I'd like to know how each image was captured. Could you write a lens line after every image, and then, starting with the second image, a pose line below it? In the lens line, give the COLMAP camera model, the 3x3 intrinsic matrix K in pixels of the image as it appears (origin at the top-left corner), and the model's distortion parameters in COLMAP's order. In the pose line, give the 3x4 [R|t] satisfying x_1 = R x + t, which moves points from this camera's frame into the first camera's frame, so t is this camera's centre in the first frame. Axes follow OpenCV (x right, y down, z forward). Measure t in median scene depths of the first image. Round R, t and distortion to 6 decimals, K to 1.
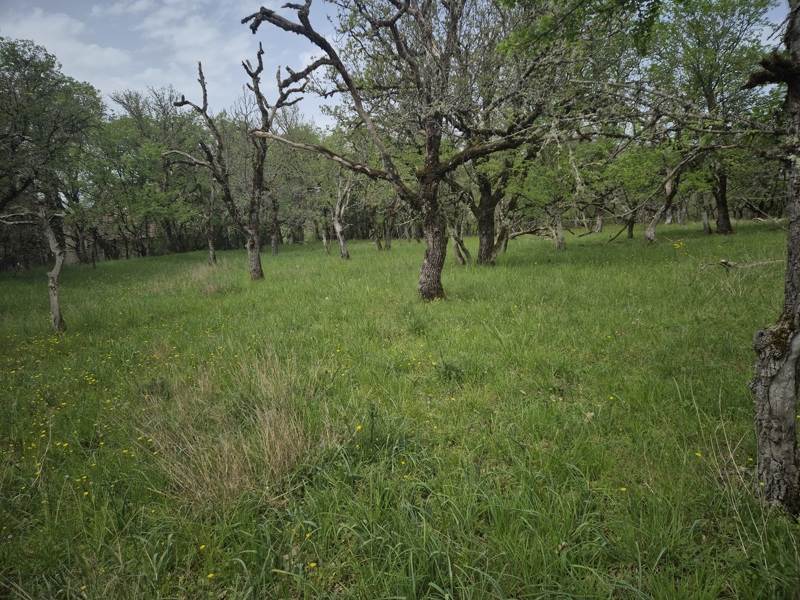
lens RADIAL K [[535.9, 0, 406.9], [0, 535.9, 296.0], [0, 0, 1]] dist [0.097704, -0.076143]
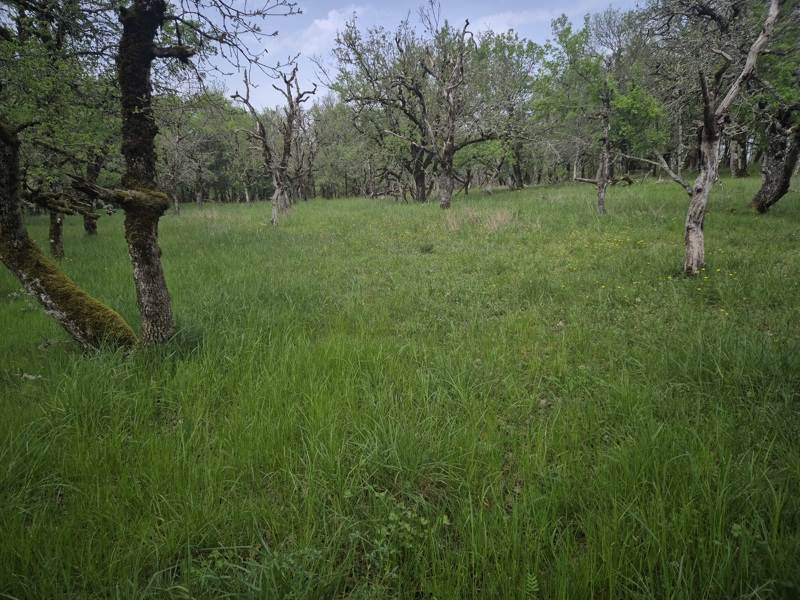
lens RADIAL K [[535.9, 0, 406.9], [0, 535.9, 296.0], [0, 0, 1]] dist [0.097704, -0.076143]
pose [[0.928993, -0.068285, 0.363743, -0.553801], [0.048976, 0.996870, 0.062057, 0.130127], [-0.366843, -0.039835, 0.929430, -0.602724]]
